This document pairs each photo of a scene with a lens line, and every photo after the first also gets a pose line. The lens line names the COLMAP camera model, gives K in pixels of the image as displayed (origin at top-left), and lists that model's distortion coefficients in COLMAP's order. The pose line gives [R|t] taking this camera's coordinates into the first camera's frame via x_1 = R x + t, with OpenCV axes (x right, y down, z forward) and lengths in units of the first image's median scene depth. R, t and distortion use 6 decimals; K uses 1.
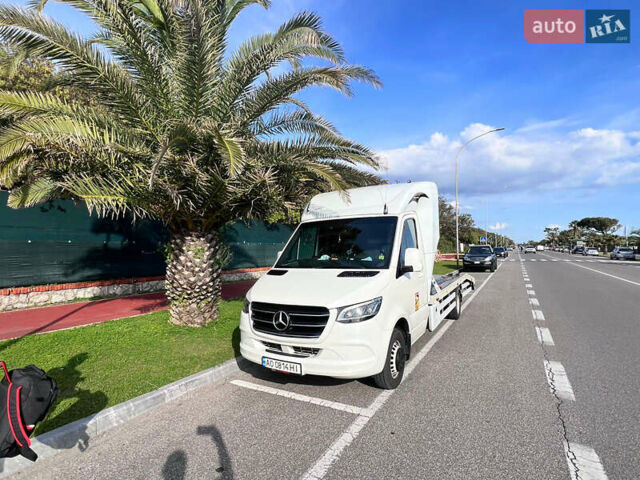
lens RADIAL K [[341.6, 0, 320.0], [0, 341.6, 240.0], [0, 0, 1]] dist [0.002530, 0.000480]
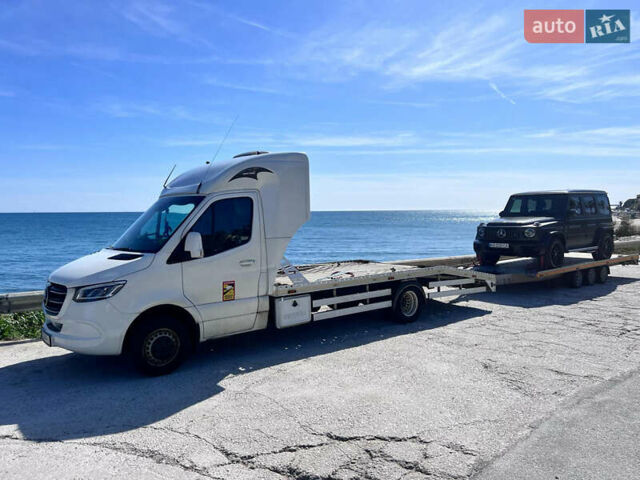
lens RADIAL K [[485.1, 0, 320.0], [0, 485.1, 240.0], [0, 0, 1]] dist [0.038596, -0.005247]
pose [[0.937382, 0.032493, -0.346784, 1.275907], [-0.010062, 0.997750, 0.066290, -0.056314], [0.348158, -0.058650, 0.935599, -0.146379]]
